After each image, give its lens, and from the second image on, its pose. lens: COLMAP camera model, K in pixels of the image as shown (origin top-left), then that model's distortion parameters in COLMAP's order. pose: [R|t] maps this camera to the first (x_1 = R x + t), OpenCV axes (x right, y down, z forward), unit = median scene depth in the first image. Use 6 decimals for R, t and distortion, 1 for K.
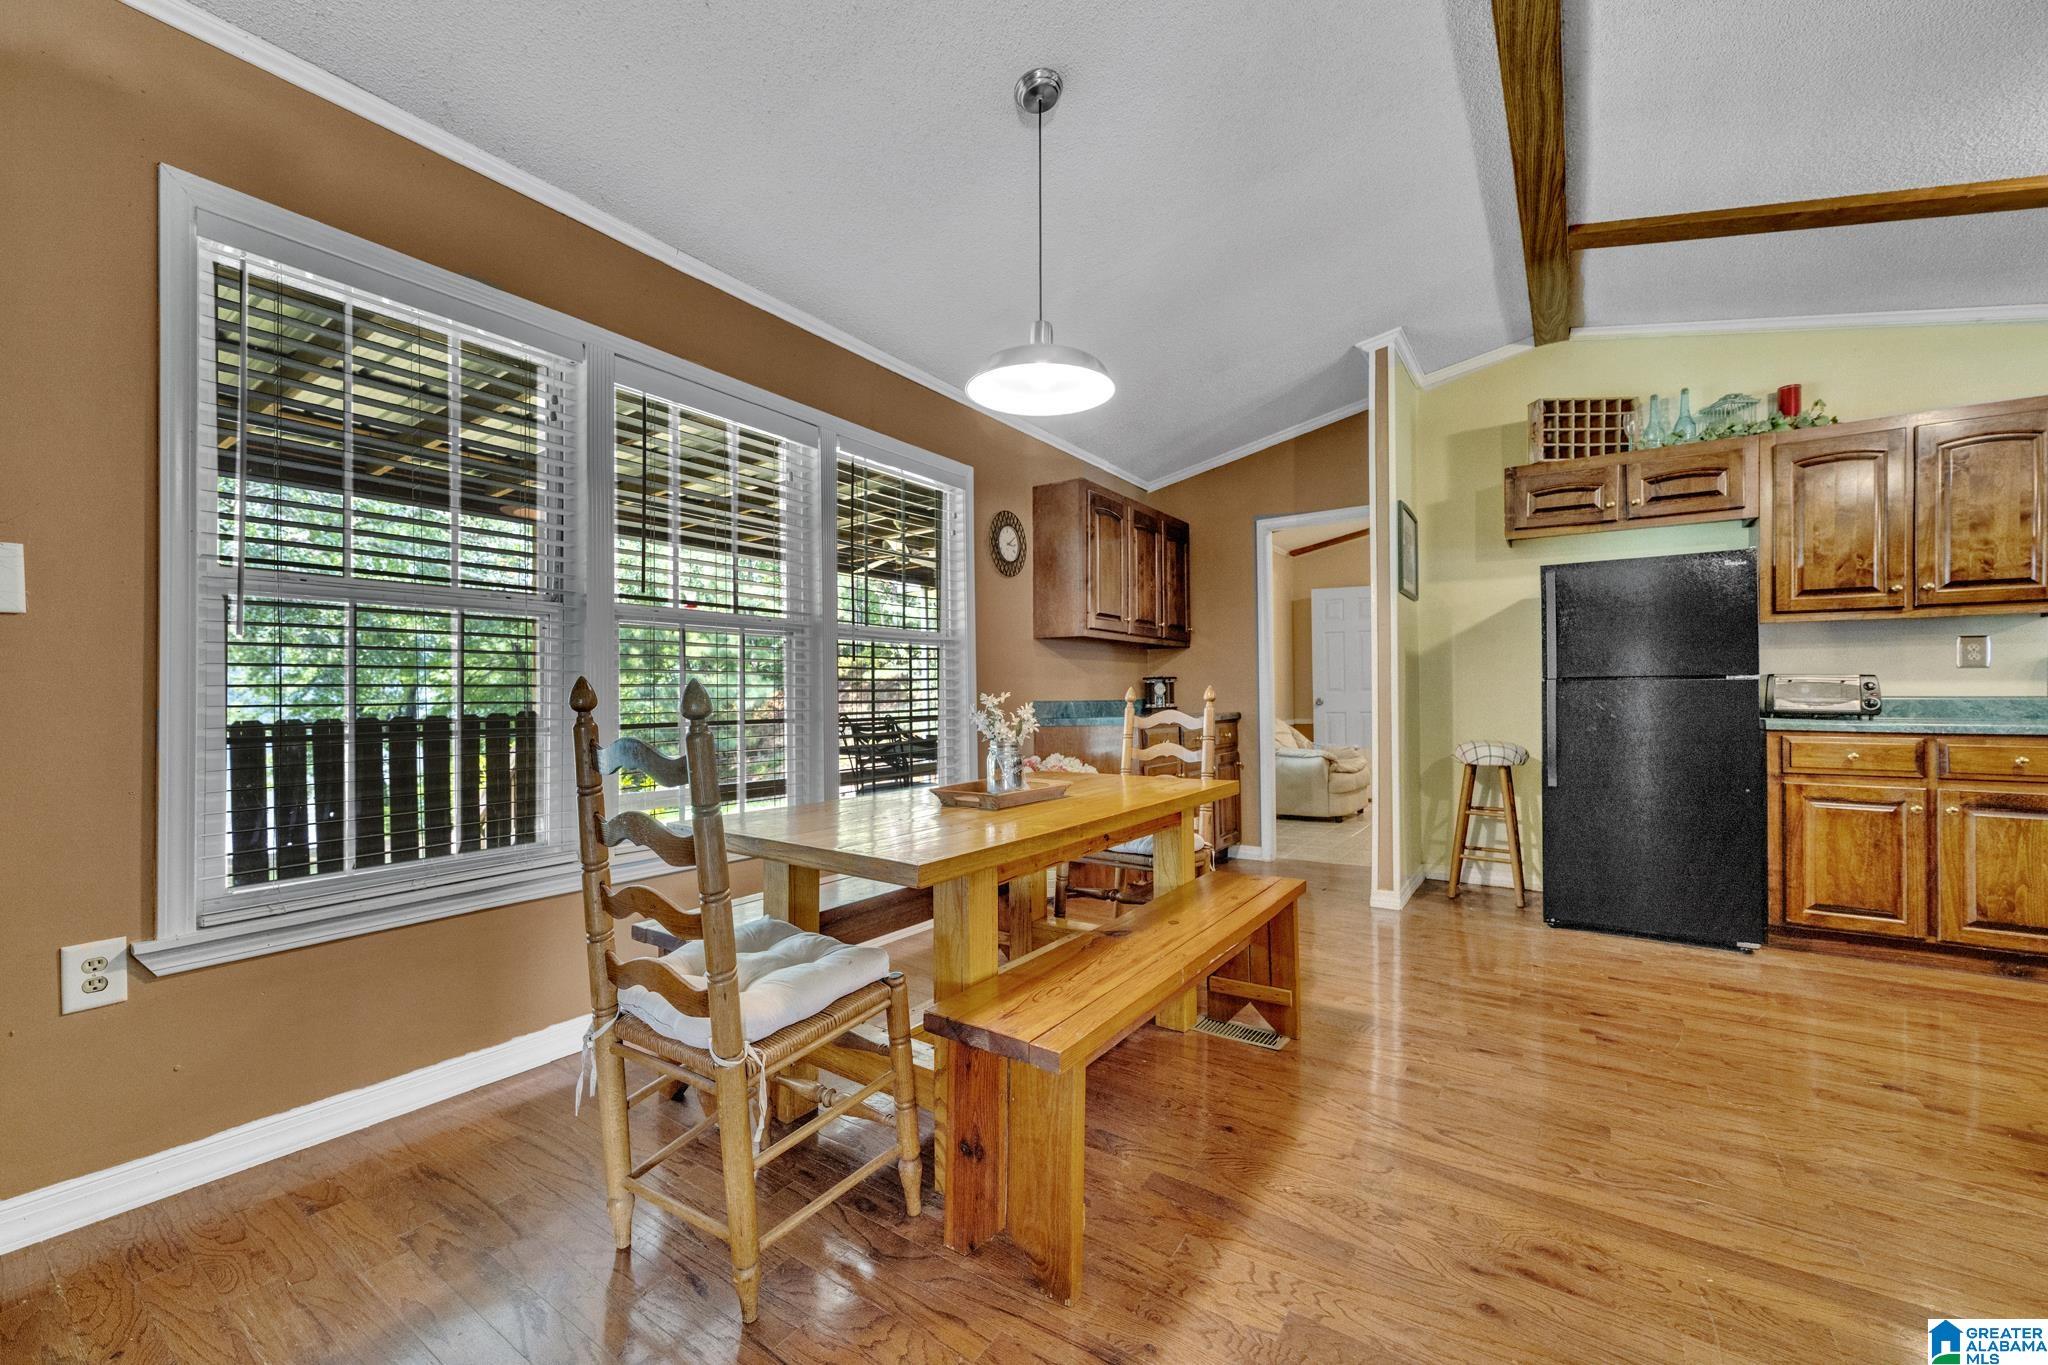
lens RADIAL K [[808.9, 0, 1020.5], [0, 808.9, 696.5], [0, 0, 1]] dist [0.001901, -0.000541]
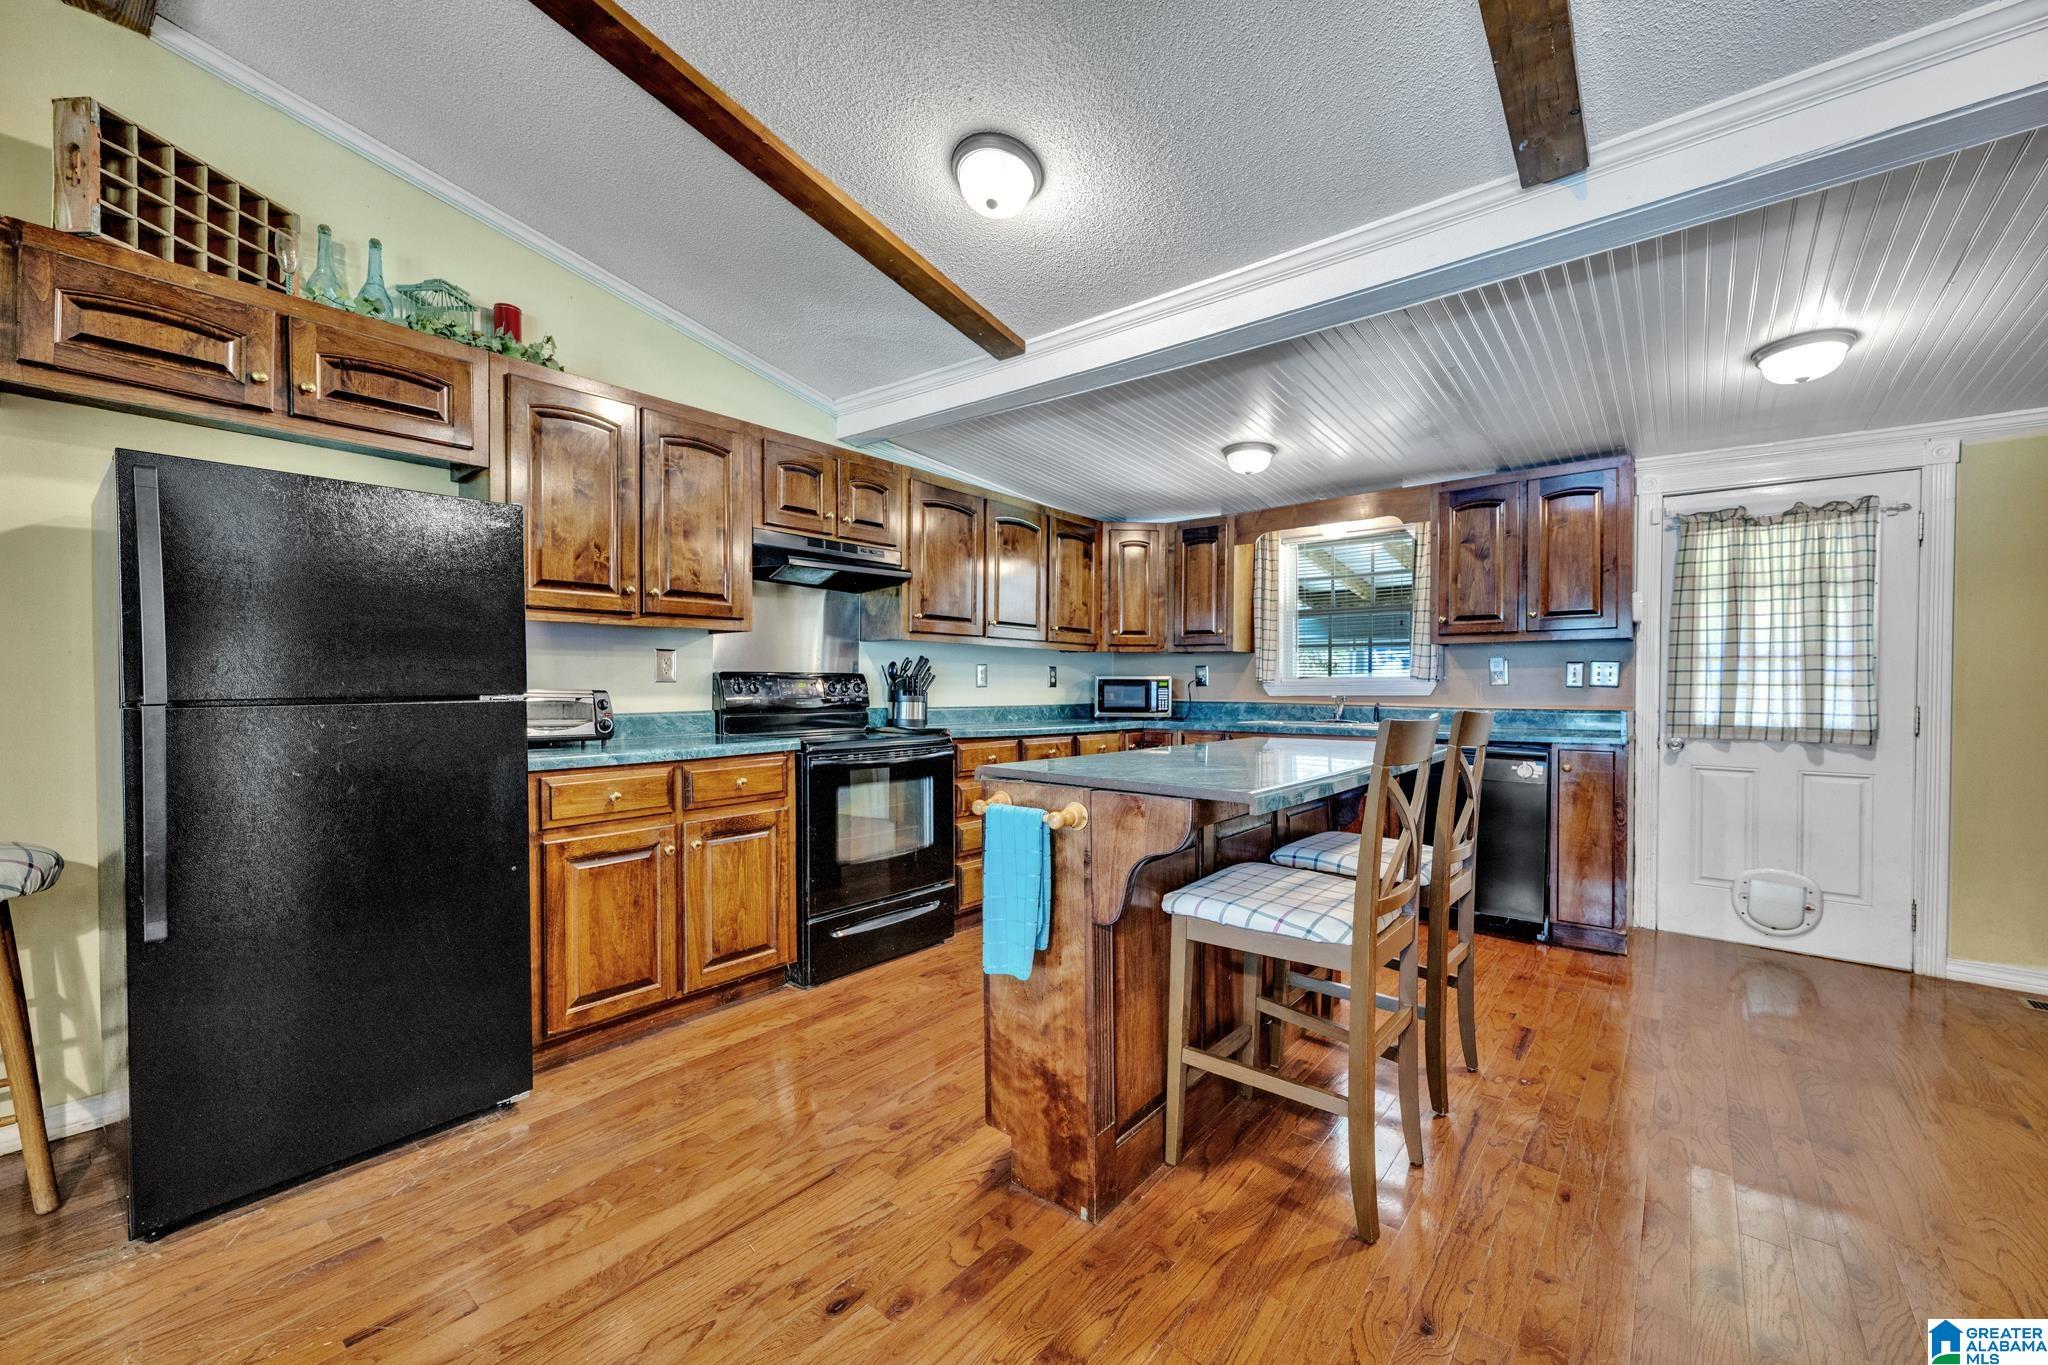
lens RADIAL K [[808.9, 0, 1030.1], [0, 808.9, 685.5], [0, 0, 1]] dist [0.001901, -0.000541]
pose [[0.078120, -0.003159, 0.996939, 0.261849], [0.008267, 0.999963, 0.002521, -0.031758], [-0.996910, 0.008045, 0.078143, 0.512594]]
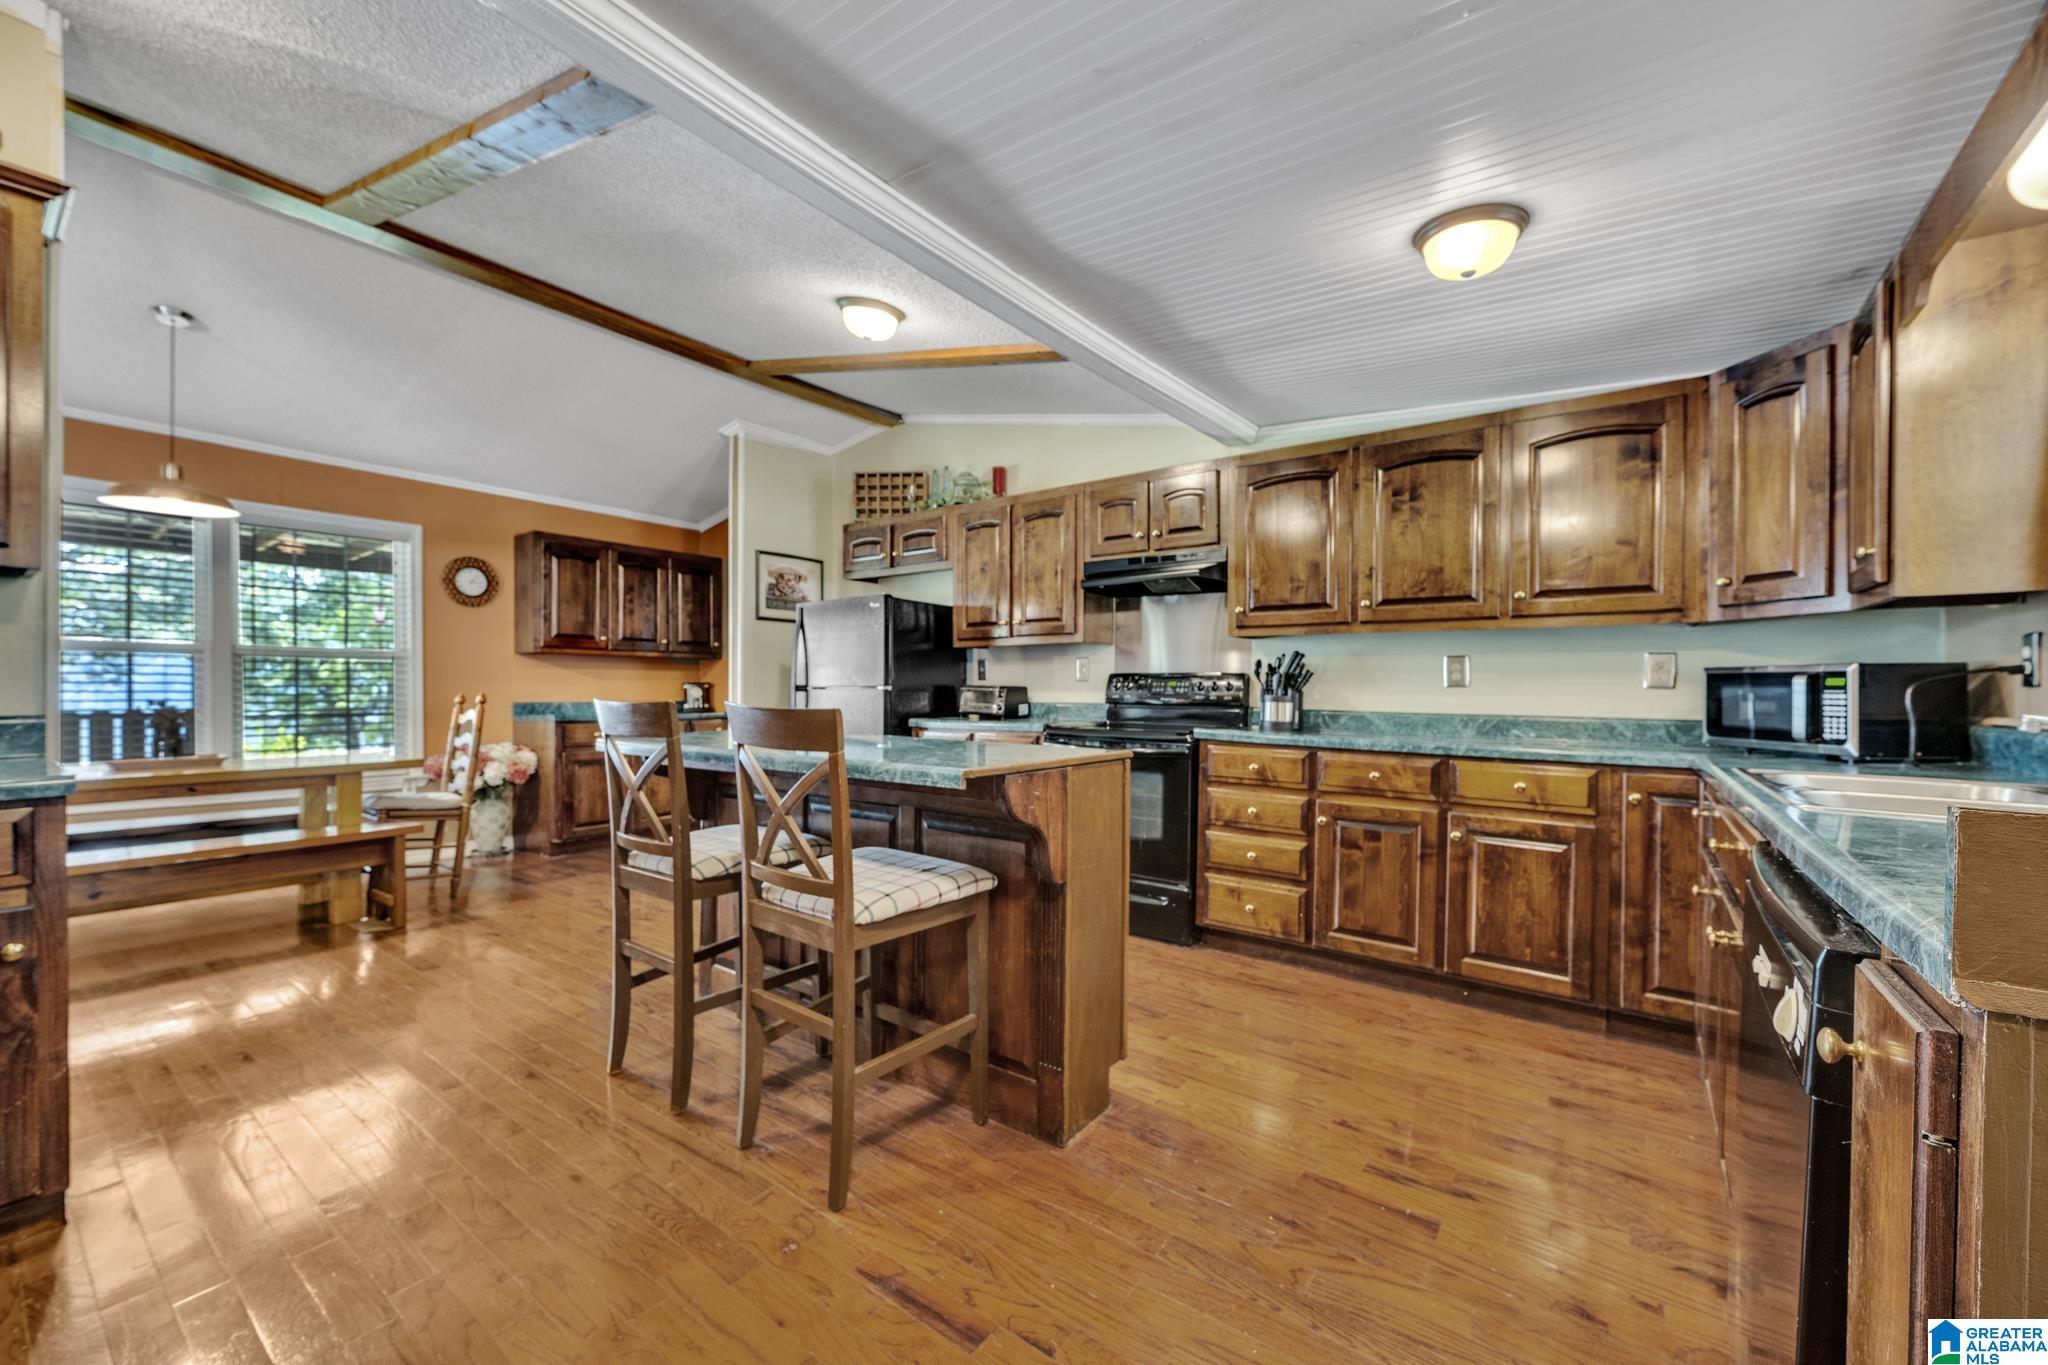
lens RADIAL K [[808.9, 0, 1026.2], [0, 808.9, 687.0], [0, 0, 1]] dist [0.001901, -0.000541]
pose [[0.999429, 0.006460, -0.033156, 1.164057], [-0.006859, 0.999905, -0.011932, -0.010103], [0.033076, 0.012152, 0.999379, -0.353623]]
